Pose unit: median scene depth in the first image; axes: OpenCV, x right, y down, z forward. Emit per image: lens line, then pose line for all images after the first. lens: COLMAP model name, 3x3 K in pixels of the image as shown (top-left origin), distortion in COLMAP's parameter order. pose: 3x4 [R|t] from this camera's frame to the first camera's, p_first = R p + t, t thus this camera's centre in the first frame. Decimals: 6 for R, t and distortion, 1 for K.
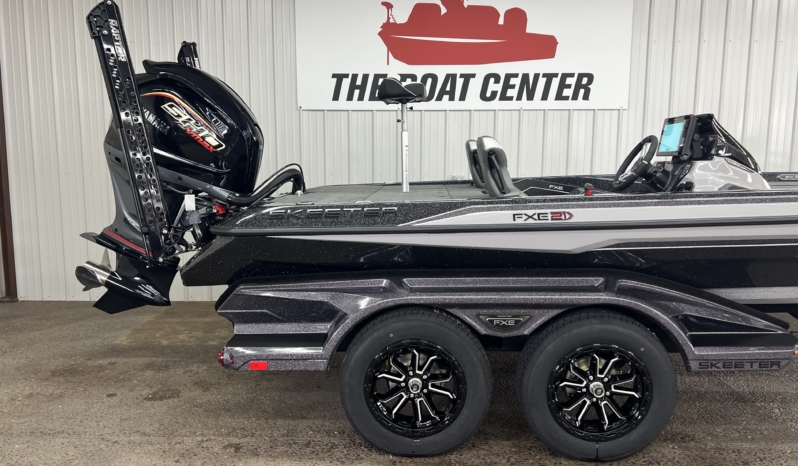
lens RADIAL K [[625.8, 0, 391.9], [0, 625.8, 237.3], [0, 0, 1]] dist [0.056957, -0.050779]
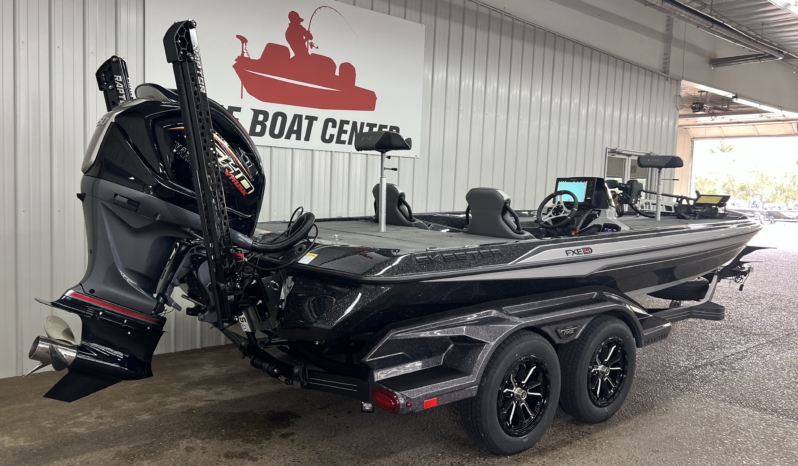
lens RADIAL K [[625.8, 0, 401.7], [0, 625.8, 236.8], [0, 0, 1]] dist [0.056957, -0.050779]
pose [[0.739596, -0.032305, 0.672275, -0.491393], [0.053558, 0.998505, -0.010939, -0.035961], [-0.670917, 0.044097, 0.740221, 0.117124]]
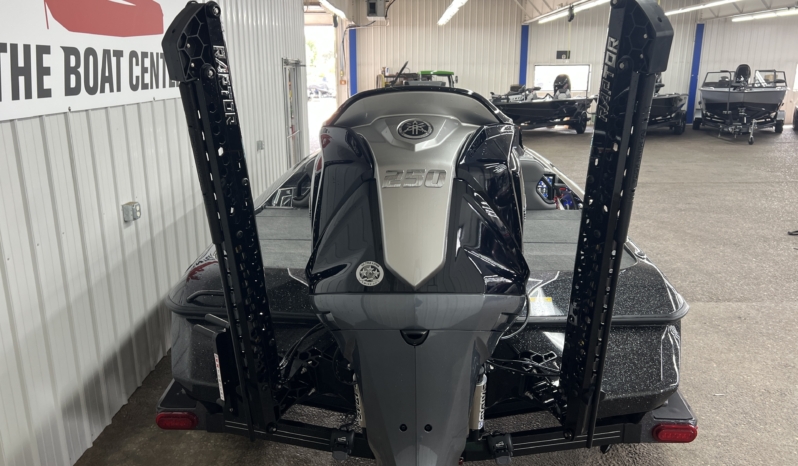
lens RADIAL K [[625.8, 0, 395.1], [0, 625.8, 235.7], [0, 0, 1]] dist [0.056957, -0.050779]
pose [[-0.011375, -0.261587, 0.965113, -0.578940], [0.132210, 0.956308, 0.260759, -0.209748], [-0.991156, 0.130564, 0.023707, 0.723012]]
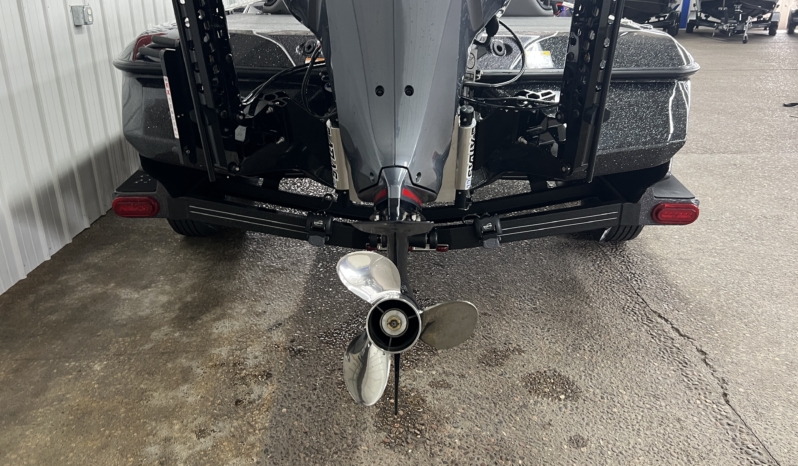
lens RADIAL K [[625.8, 0, 399.6], [0, 625.8, 229.2], [0, 0, 1]] dist [0.056957, -0.050779]
pose [[-0.038615, -0.360174, 0.932085, -0.569880], [0.123534, 0.923905, 0.362131, -0.083910], [-0.991589, 0.129128, 0.008817, 0.735074]]
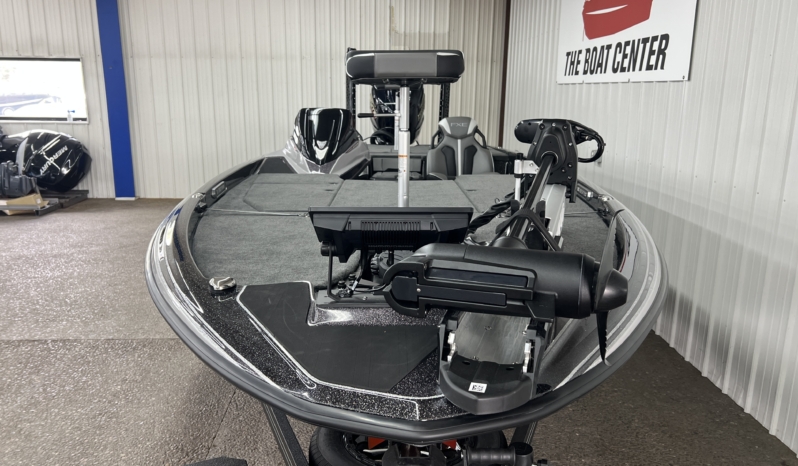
lens RADIAL K [[625.8, 0, 404.0], [0, 625.8, 237.5], [0, 0, 1]] dist [0.056957, -0.050779]
pose [[0.080746, 0.227824, -0.970348, 1.103344], [-0.138584, 0.966638, 0.215421, -0.140375], [0.987054, 0.117080, 0.109625, 0.621660]]
